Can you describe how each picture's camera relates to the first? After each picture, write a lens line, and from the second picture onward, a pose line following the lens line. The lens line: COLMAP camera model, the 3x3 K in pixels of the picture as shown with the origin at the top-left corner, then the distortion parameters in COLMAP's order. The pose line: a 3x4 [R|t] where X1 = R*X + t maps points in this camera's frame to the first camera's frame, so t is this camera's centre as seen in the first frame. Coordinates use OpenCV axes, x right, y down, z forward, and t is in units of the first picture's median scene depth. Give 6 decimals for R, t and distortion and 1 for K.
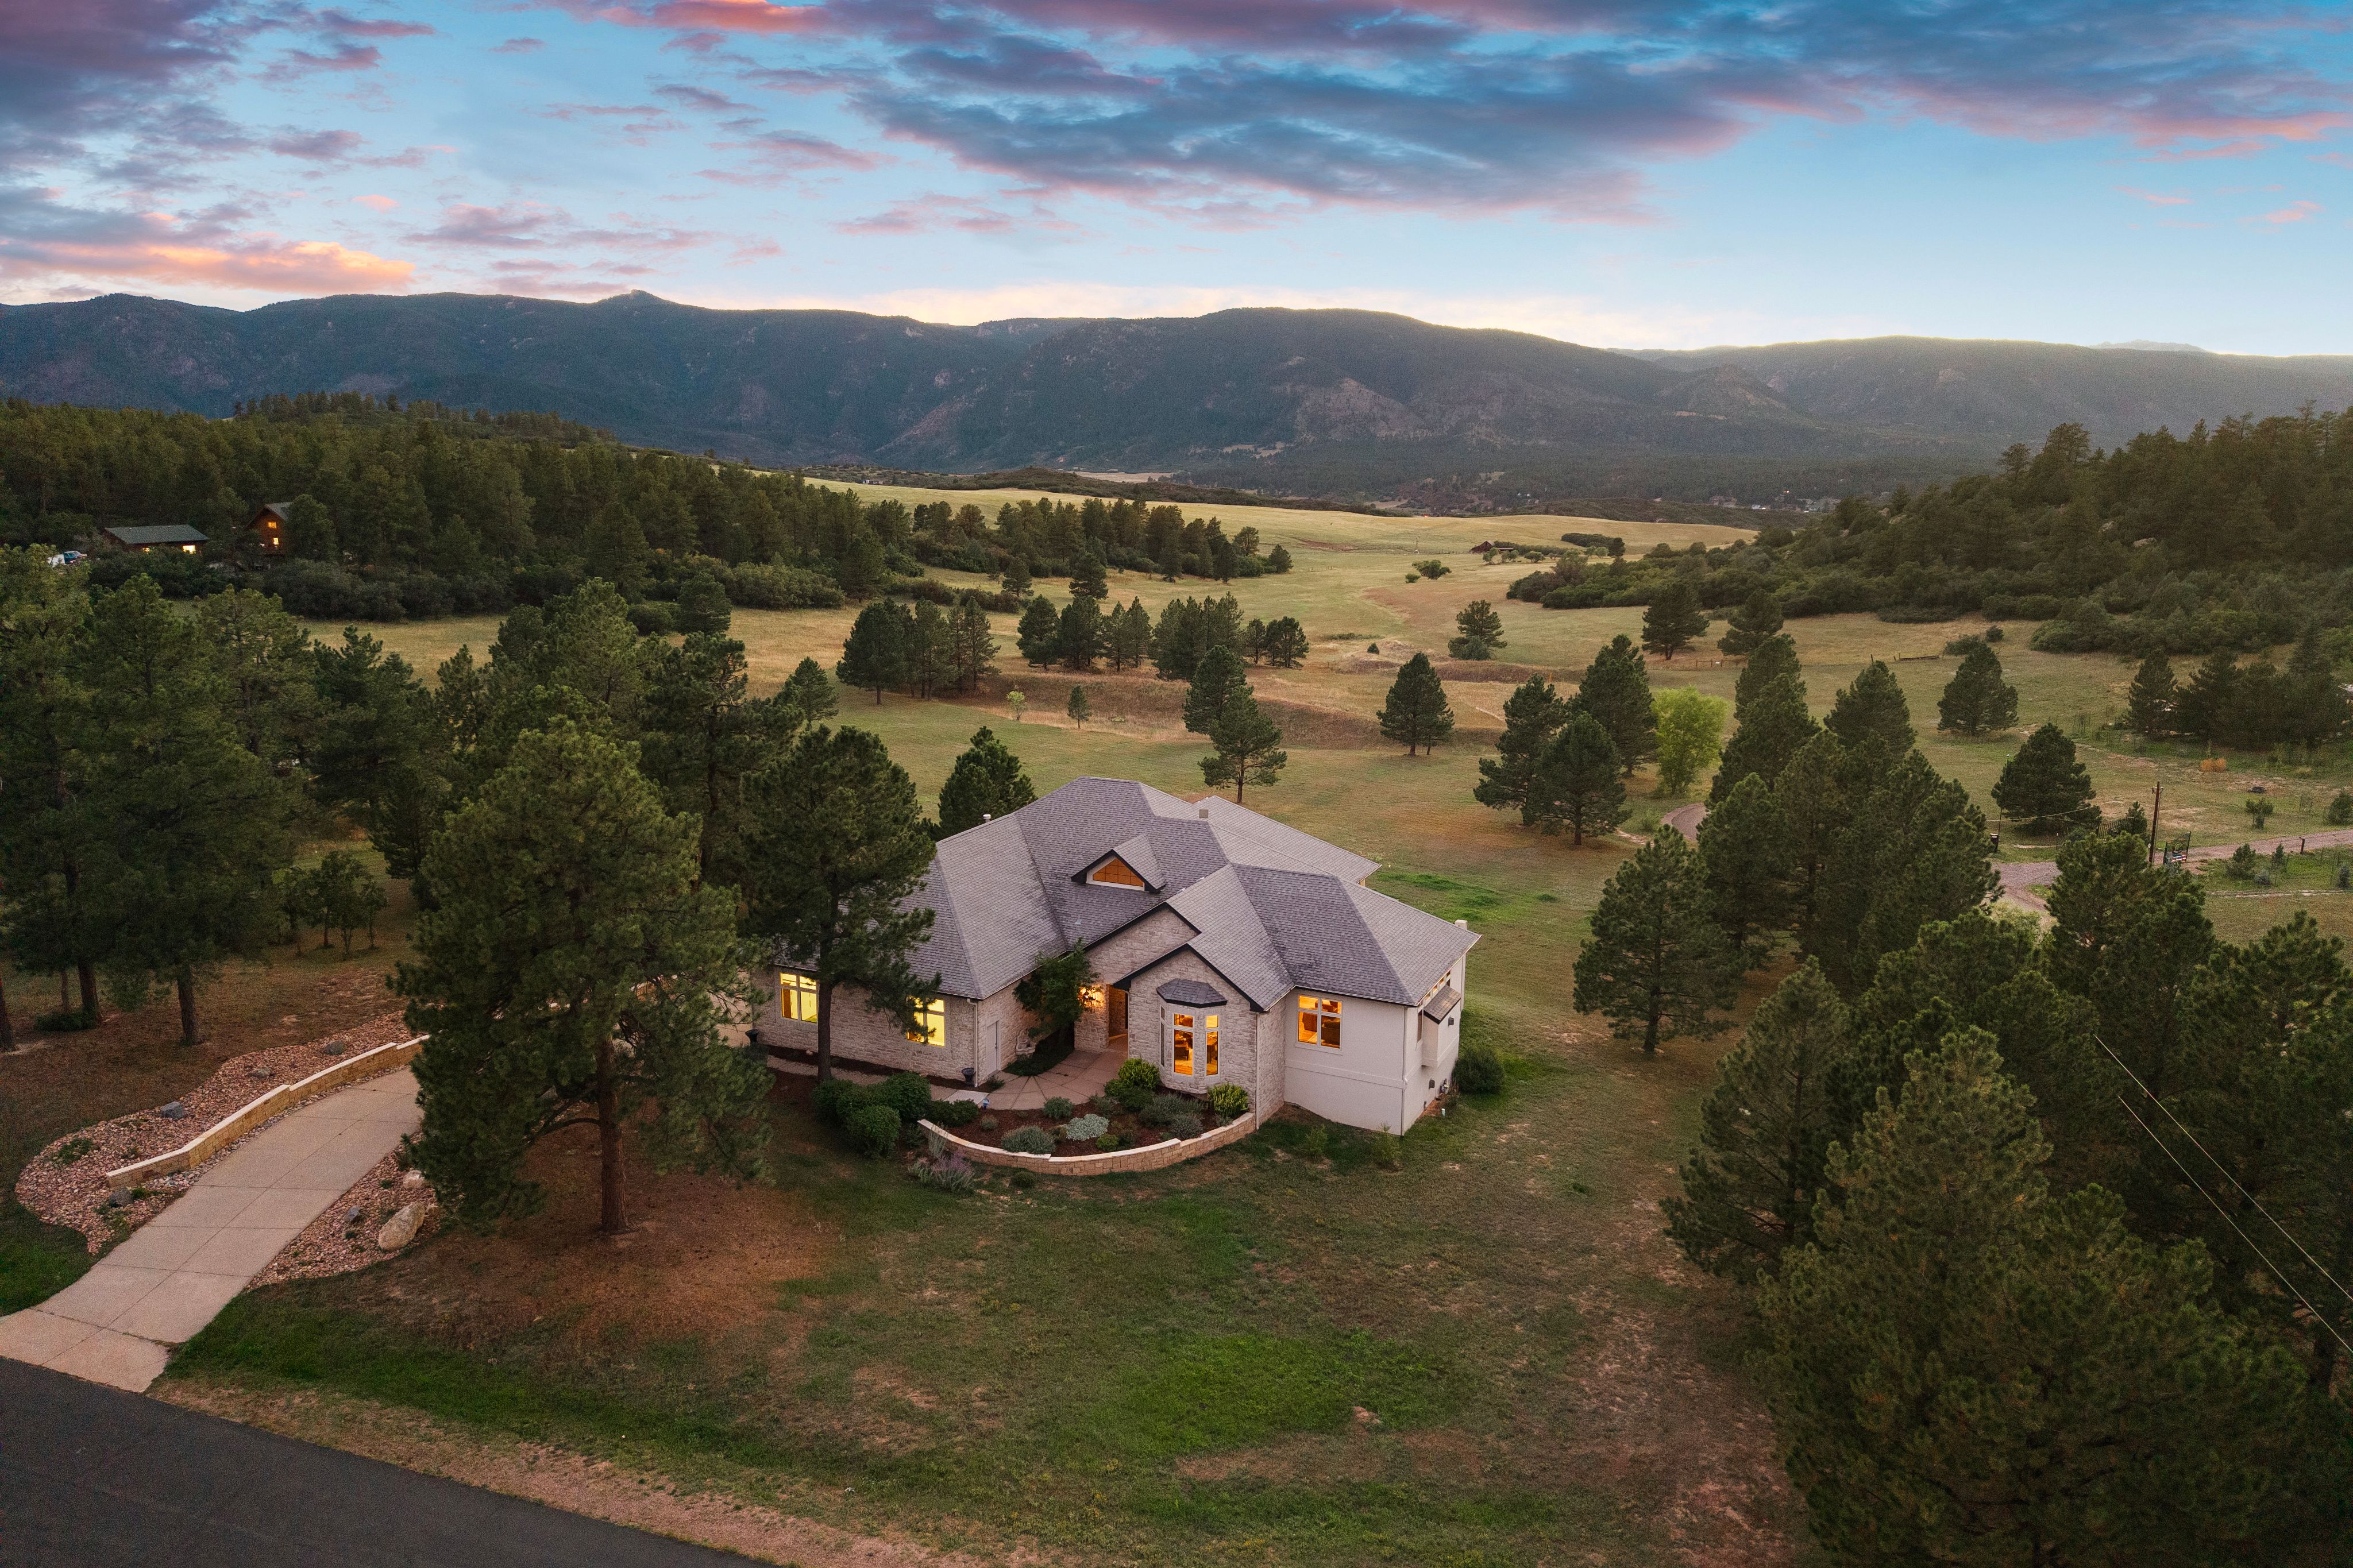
lens RADIAL K [[1582.6, 0, 1166.1], [0, 1582.6, 795.6], [0, 0, 1]] dist [0.056761, -0.078141]
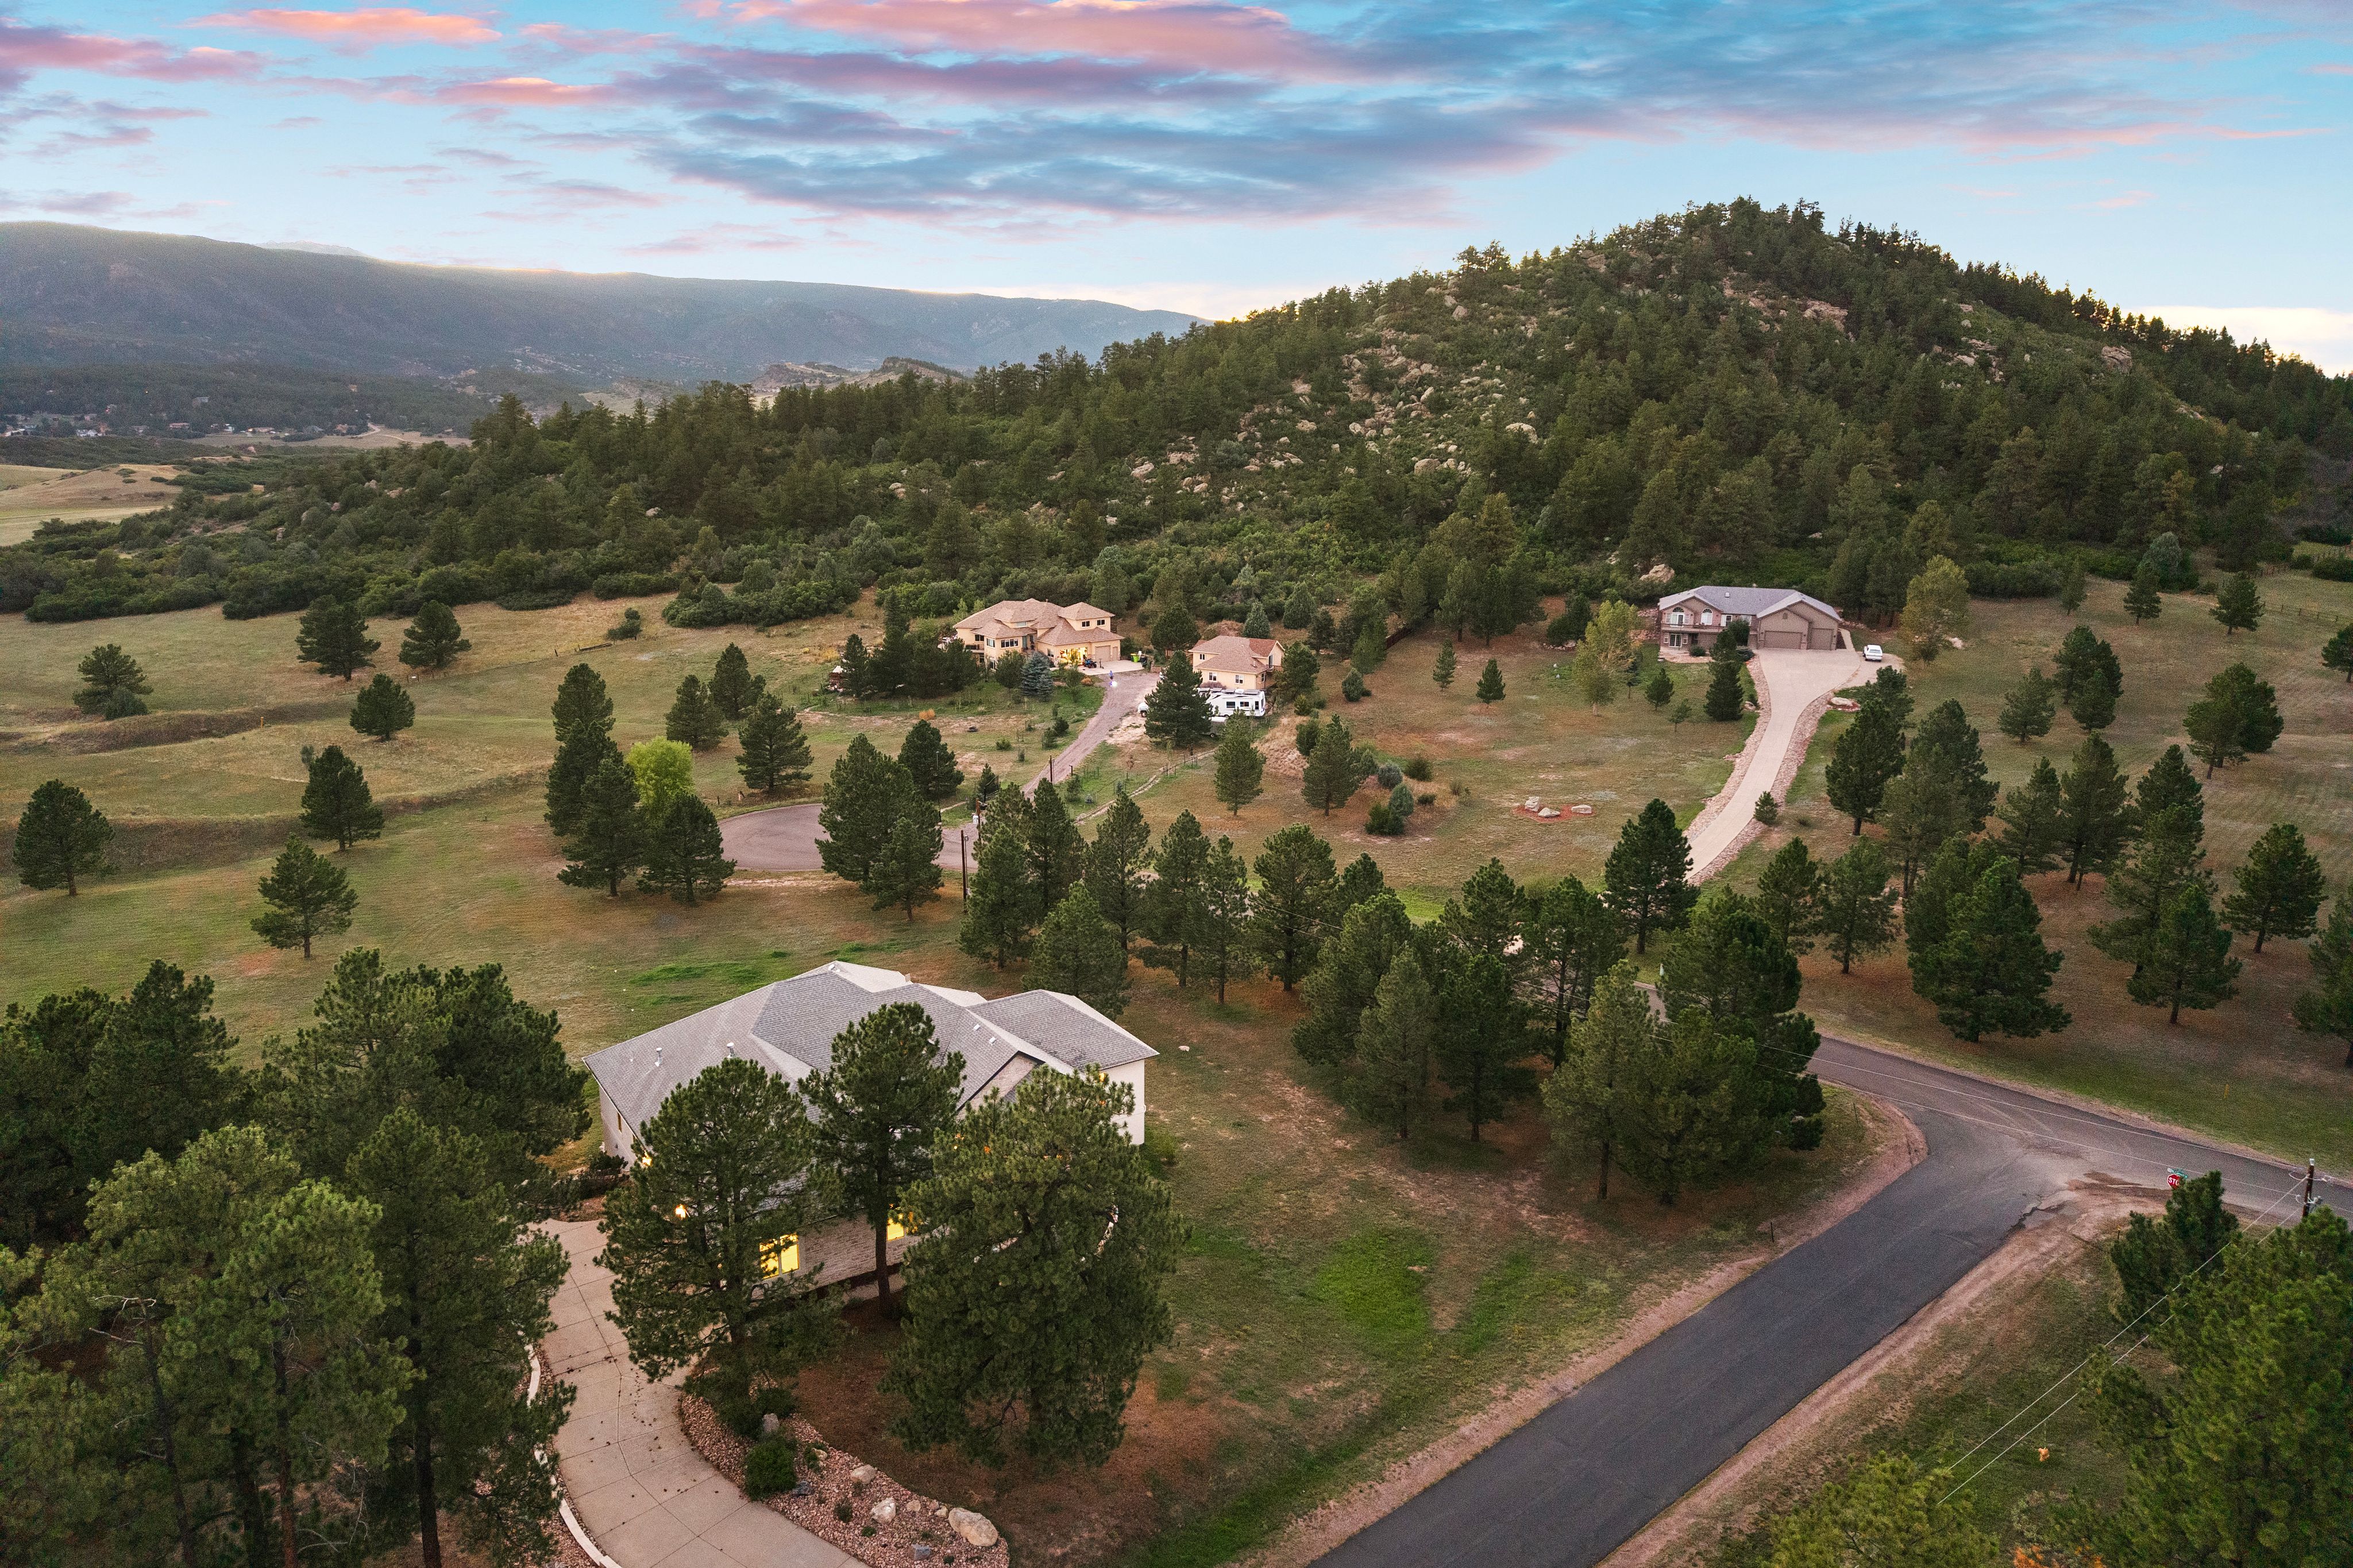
lens RADIAL K [[1579.4, 0, 1170.8], [0, 1579.4, 793.4], [0, 0, 1]] dist [0.034315, -0.036169]
pose [[0.522497, -0.227152, 0.821827, -0.964804], [0.174286, 0.971962, 0.157843, -0.327817], [-0.834639, 0.060760, 0.547436, 0.148763]]
